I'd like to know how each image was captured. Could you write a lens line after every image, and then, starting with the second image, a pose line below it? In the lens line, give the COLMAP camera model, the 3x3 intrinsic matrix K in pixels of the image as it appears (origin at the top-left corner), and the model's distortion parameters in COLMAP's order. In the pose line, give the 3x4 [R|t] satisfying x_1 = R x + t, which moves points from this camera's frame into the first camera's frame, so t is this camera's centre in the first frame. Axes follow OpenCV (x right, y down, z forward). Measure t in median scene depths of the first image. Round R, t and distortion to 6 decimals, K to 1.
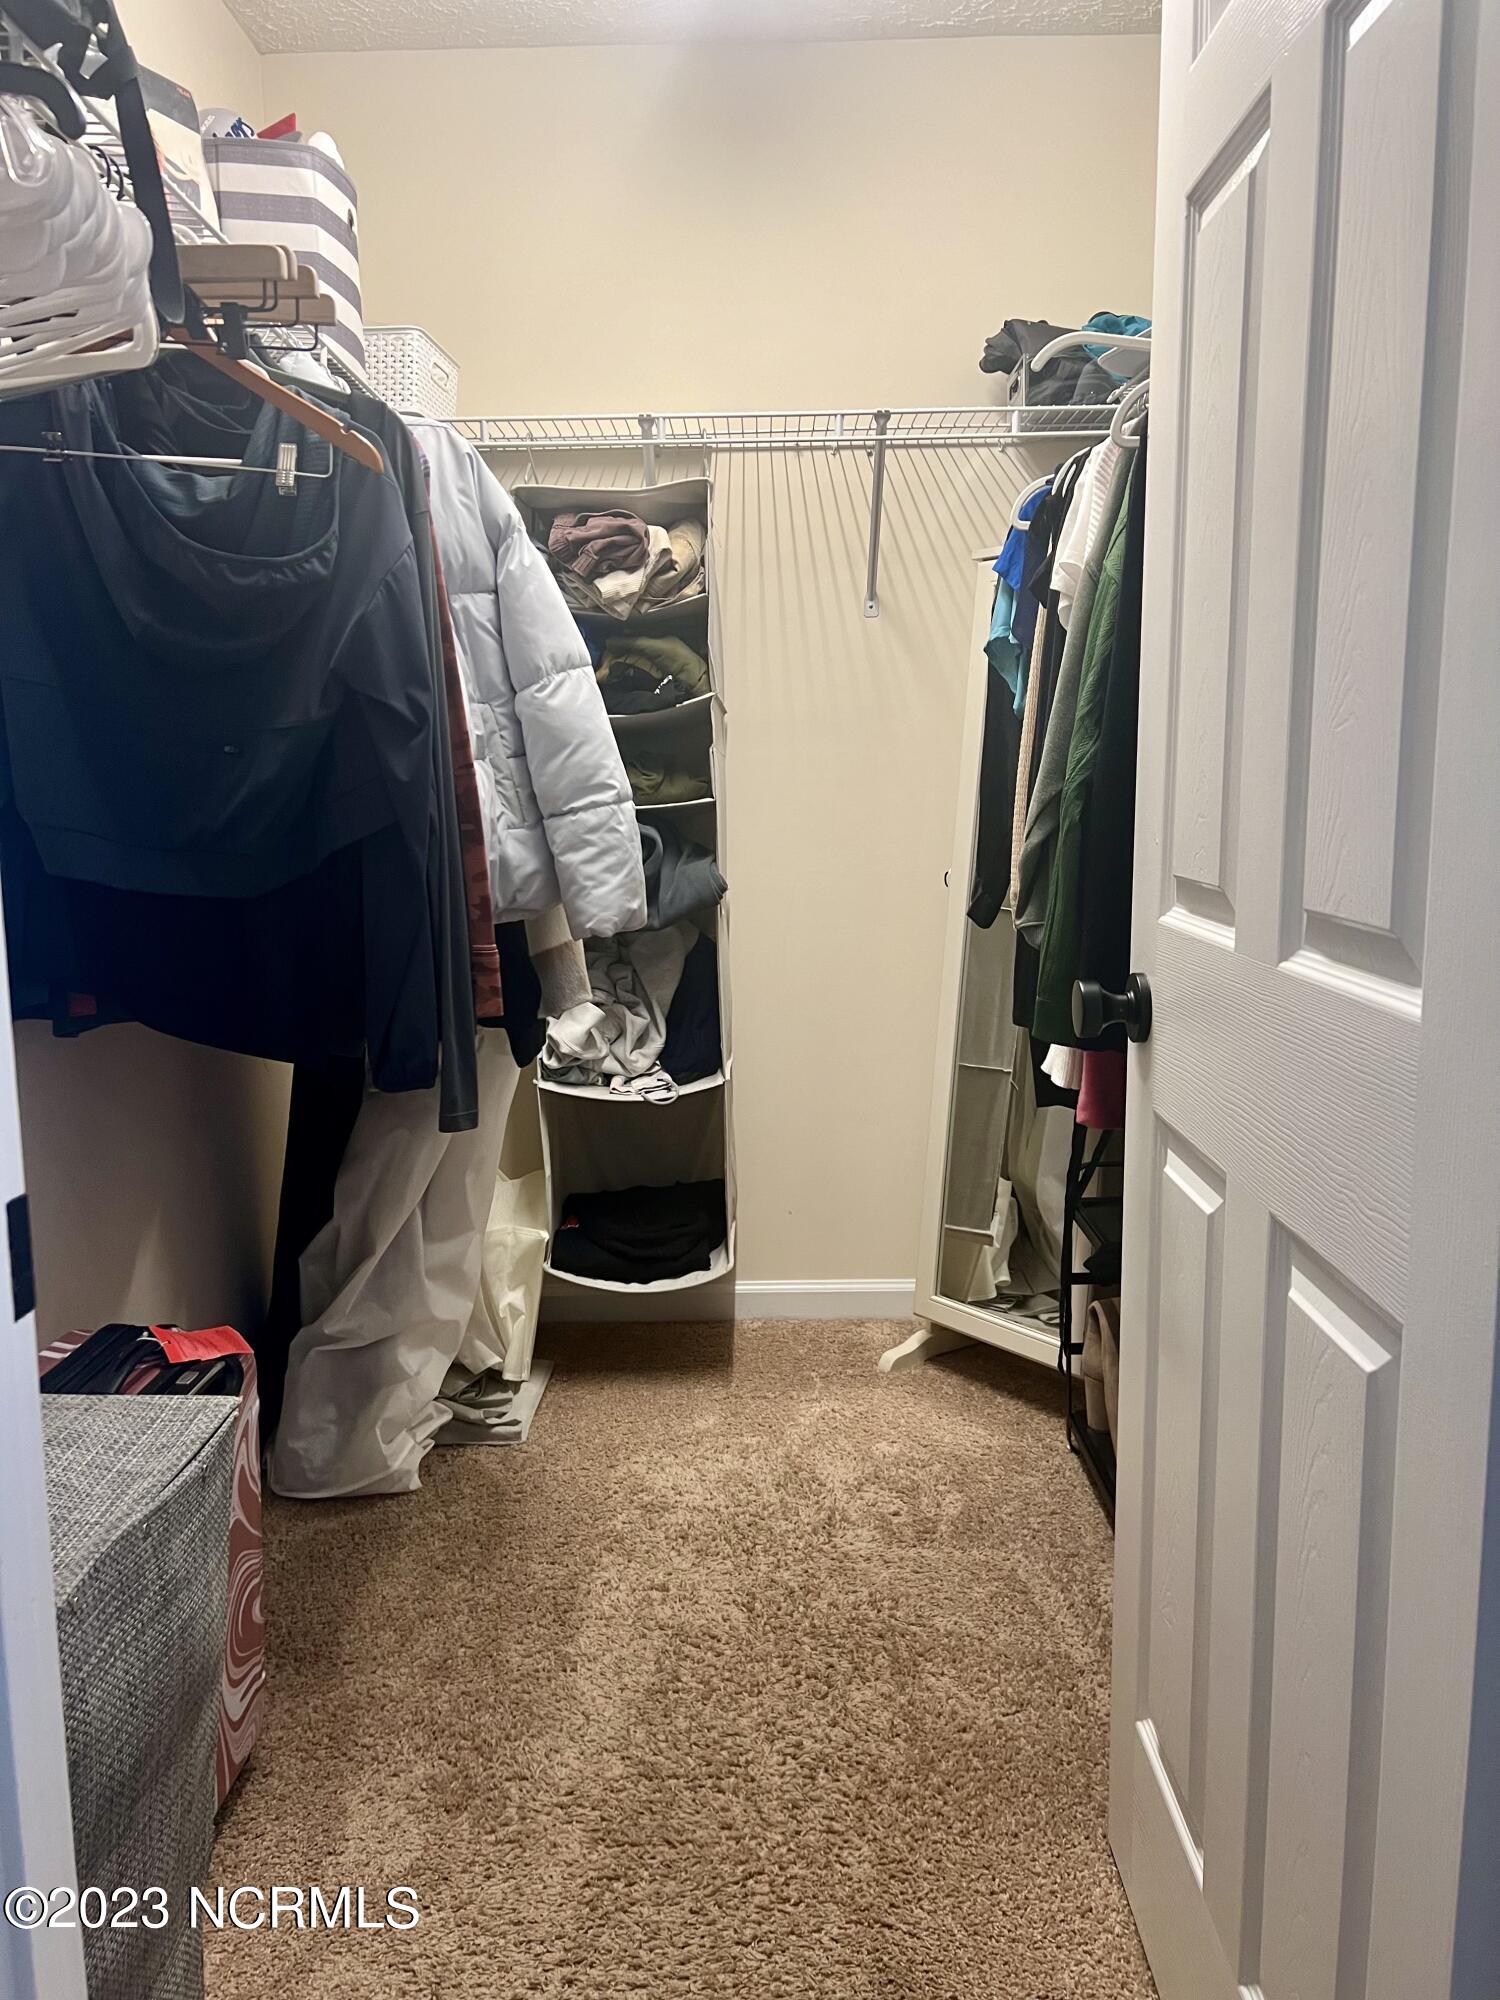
lens RADIAL K [[1514.8, 0, 747.4], [0, 1514.8, 1001.7], [0, 0, 1]] dist [0.027610, -0.021830]
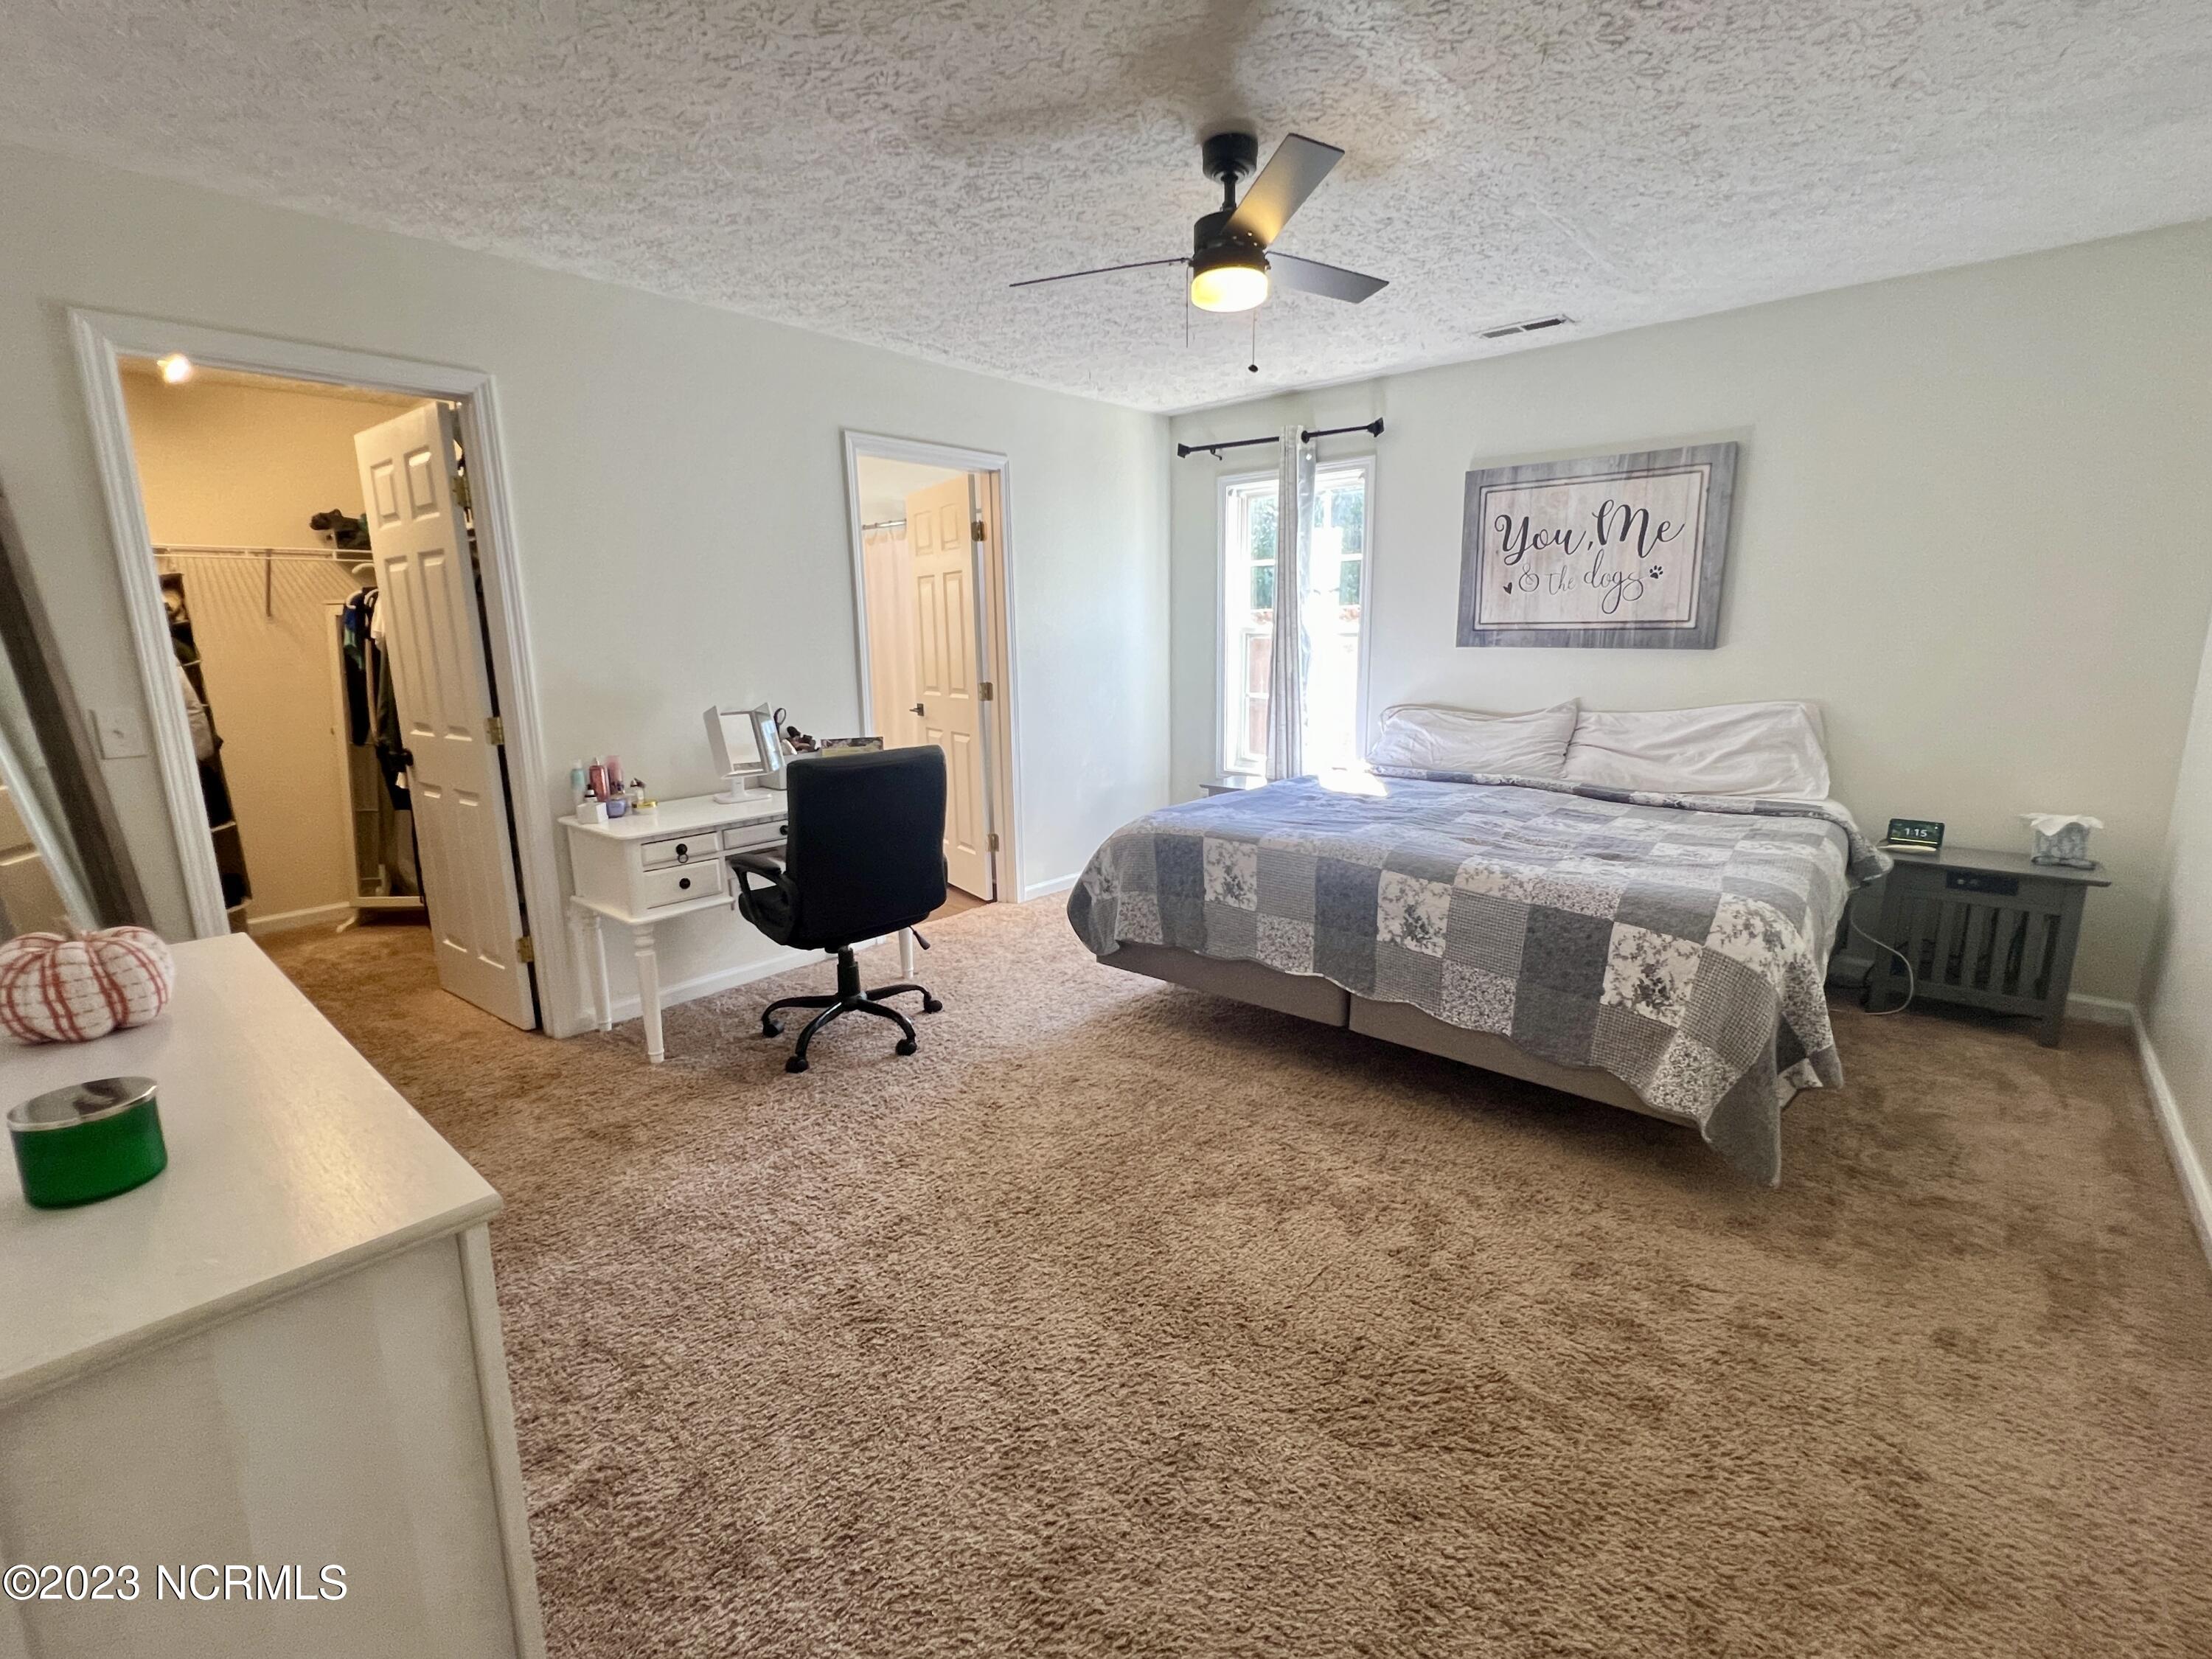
lens RADIAL K [[987.9, 0, 1103.8], [0, 987.9, 833.0], [0, 0, 1]] dist [-0.003368, -0.000239]
pose [[0.664304, -0.147392, 0.732786, -0.243591], [0.122491, 0.988578, 0.087799, 0.096826], [-0.737357, 0.031435, 0.674771, -1.038887]]
